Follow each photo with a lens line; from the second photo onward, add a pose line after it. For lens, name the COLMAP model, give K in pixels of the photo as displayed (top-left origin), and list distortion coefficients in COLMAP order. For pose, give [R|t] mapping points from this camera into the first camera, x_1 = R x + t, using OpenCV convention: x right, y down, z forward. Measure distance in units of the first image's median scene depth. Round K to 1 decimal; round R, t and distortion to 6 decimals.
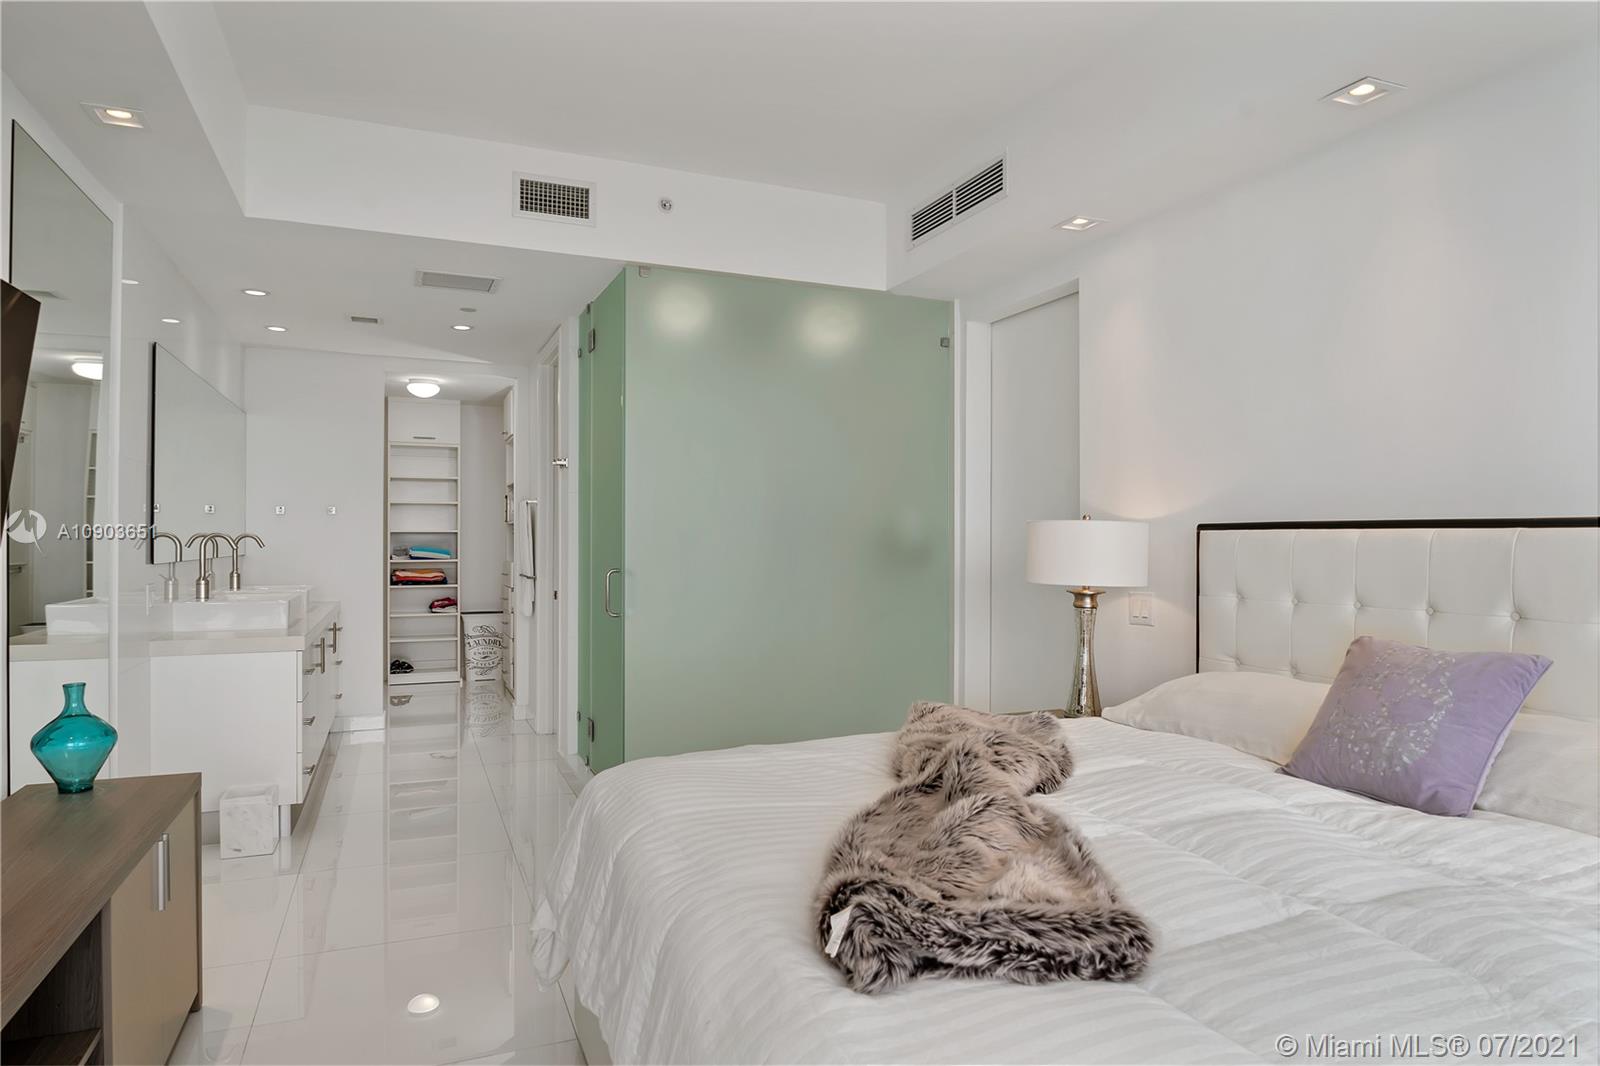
lens RADIAL K [[958.0, 0, 800.0], [0, 958.0, 533.0], [0, 0, 1]] dist [-0.005884, -0.000949]
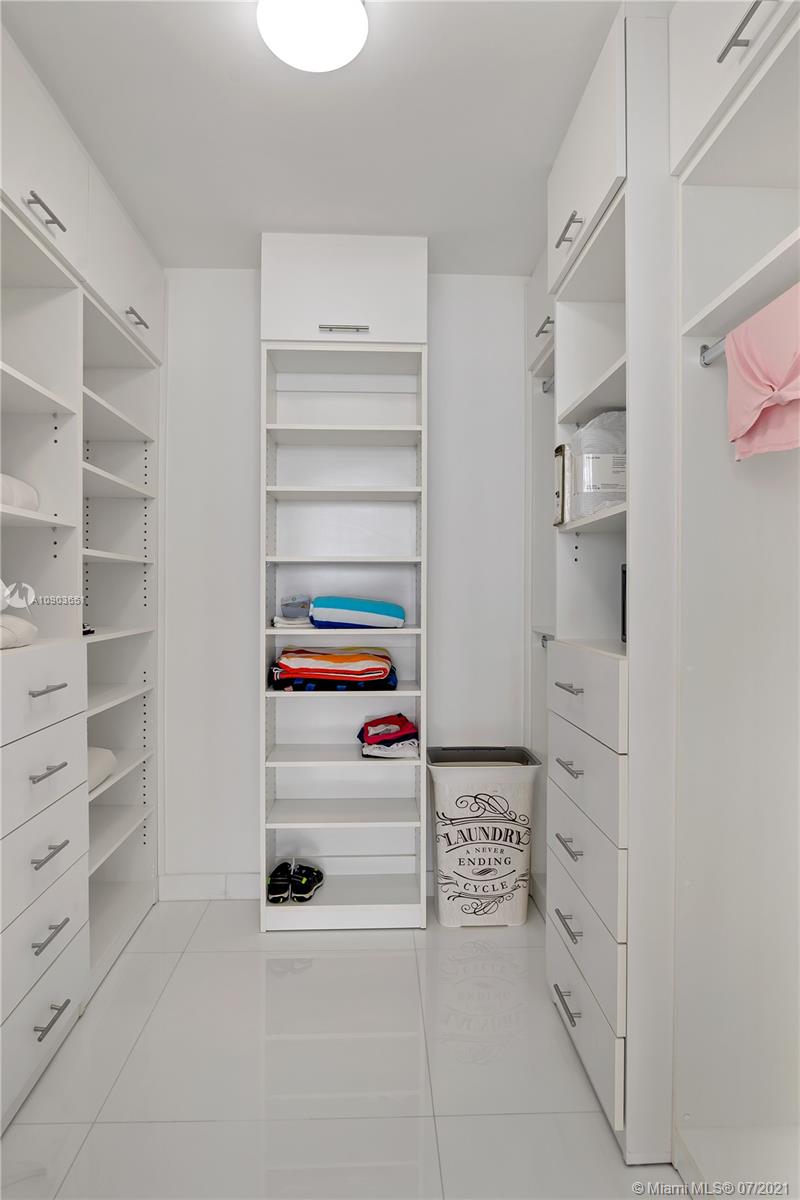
lens RADIAL K [[700.9, 0, 400.0], [0, 700.9, 600.0], [0, 0, 1]] dist [0.001564, 0.000281]
pose [[0.935549, 0.004684, -0.353166, -0.260958], [-0.001317, 0.999951, 0.009775, 0.012203], [0.353195, -0.008680, 0.935510, 0.718740]]
